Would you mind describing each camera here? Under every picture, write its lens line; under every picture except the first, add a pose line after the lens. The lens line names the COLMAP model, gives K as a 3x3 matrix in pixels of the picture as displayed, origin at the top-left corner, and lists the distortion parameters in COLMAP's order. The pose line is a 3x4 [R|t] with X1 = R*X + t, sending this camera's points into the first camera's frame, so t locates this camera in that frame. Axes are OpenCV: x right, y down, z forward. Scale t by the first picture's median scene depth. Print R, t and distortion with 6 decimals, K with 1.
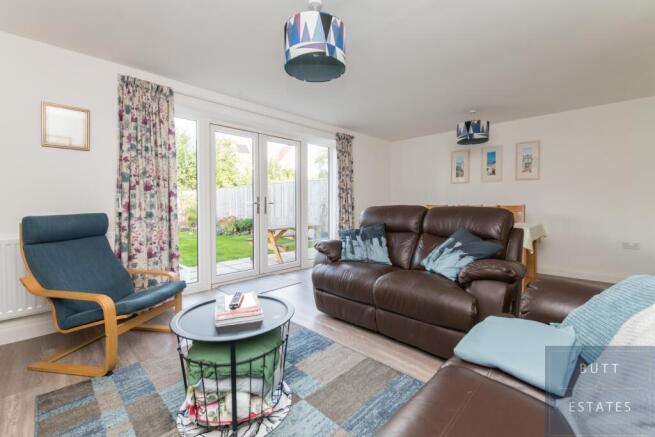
lens RADIAL K [[285.3, 0, 308.7], [0, 285.3, 208.4], [0, 0, 1]] dist [-0.001470, 0.000483]
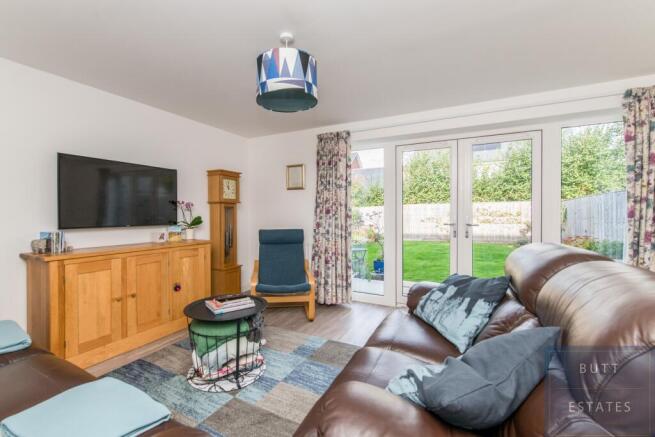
lens RADIAL K [[285.3, 0, 328.4], [0, 285.3, 216.2], [0, 0, 1]] dist [-0.001470, 0.000483]
pose [[0.315423, 0.009253, -0.948906, 0.719631], [-0.018755, 0.999818, 0.003516, -0.056700], [0.948766, 0.016687, 0.315539, 0.577369]]
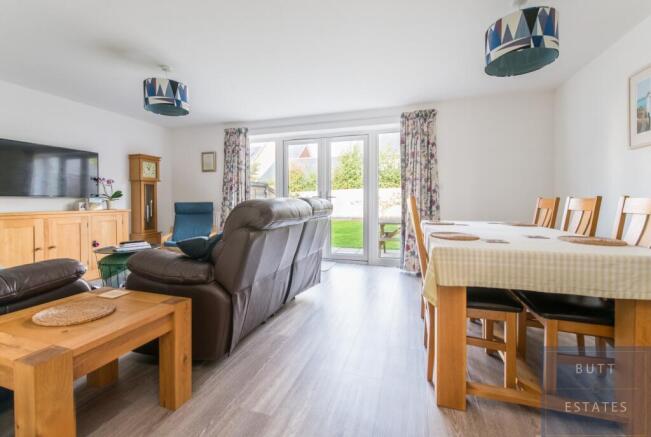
lens RADIAL K [[267.3, 0, 336.8], [0, 267.3, 203.3], [0, 0, 1]] dist [-0.001391, -0.000474]
pose [[0.481212, 0.010023, -0.876547, 1.215214], [-0.017519, 0.999845, 0.001815, 0.005304], [0.876429, 0.014482, 0.481313, 0.777037]]
